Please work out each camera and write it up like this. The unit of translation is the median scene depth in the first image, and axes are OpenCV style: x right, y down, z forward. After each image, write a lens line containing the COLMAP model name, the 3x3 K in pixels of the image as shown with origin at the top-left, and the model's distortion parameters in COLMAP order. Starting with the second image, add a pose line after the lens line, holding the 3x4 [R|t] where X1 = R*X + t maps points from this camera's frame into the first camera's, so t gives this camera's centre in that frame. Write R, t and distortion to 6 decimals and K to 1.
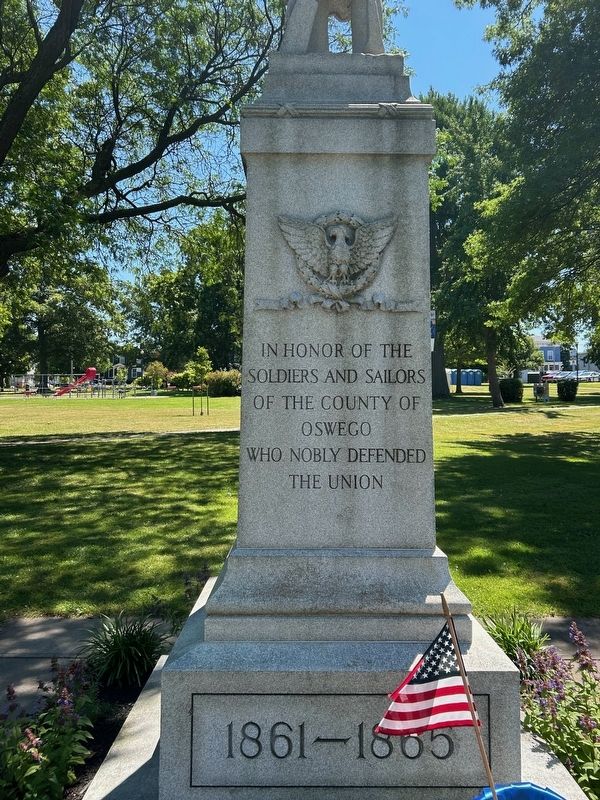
lens RADIAL K [[660.9, 0, 300.6], [0, 660.9, 387.9], [0, 0, 1]] dist [0.086069, -0.195108]
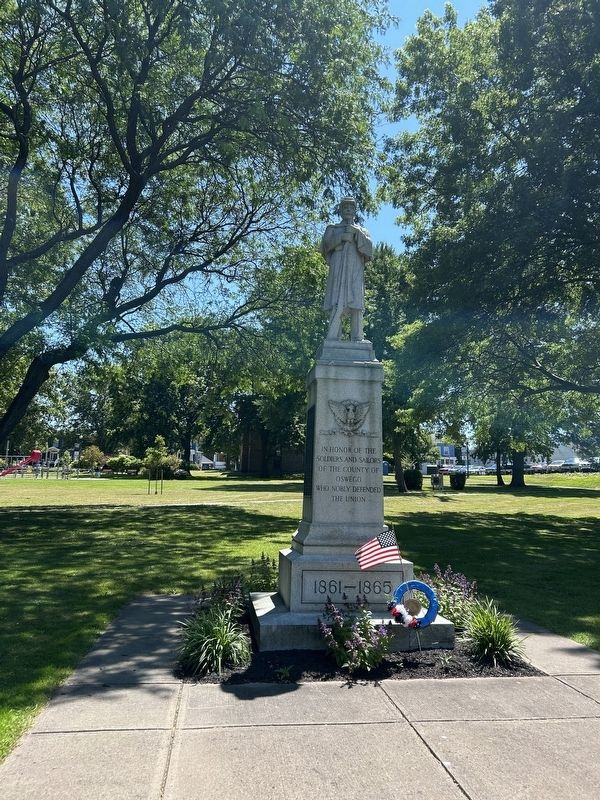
lens RADIAL K [[660.9, 0, 300.6], [0, 660.9, 387.9], [0, 0, 1]] dist [0.086069, -0.195108]
pose [[0.990102, 0.042456, 0.133776, -0.084725], [-0.024258, 0.990572, -0.134831, 0.010024], [-0.138239, 0.130251, 0.981797, -0.275044]]
